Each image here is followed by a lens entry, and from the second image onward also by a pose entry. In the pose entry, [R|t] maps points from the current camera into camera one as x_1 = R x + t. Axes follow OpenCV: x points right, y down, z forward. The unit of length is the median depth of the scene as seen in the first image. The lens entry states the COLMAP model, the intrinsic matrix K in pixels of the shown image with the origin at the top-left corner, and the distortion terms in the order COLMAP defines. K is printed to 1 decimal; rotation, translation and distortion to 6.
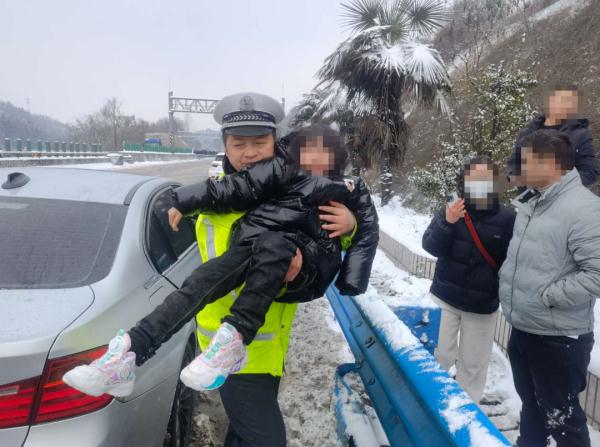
lens RADIAL K [[466.2, 0, 300.0], [0, 466.2, 223.5], [0, 0, 1]] dist [0.107204, -0.130562]
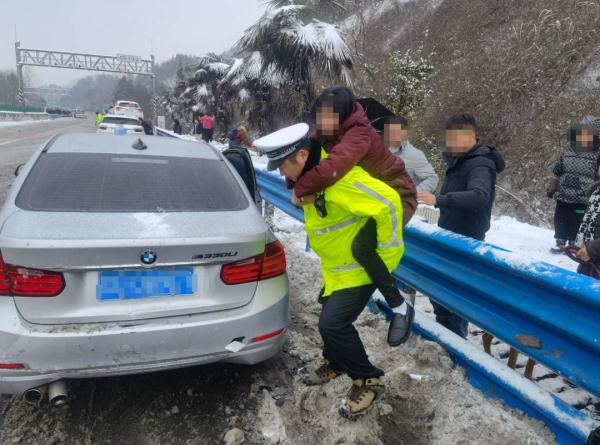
lens RADIAL K [[466.2, 0, 300.0], [0, 466.2, 222.5], [0, 0, 1]] dist [0.107204, -0.130562]
pose [[0.963763, -0.043064, 0.263260, -0.127152], [0.023850, 0.996842, 0.075750, 0.010840], [-0.265690, -0.066727, 0.961746, -0.106563]]
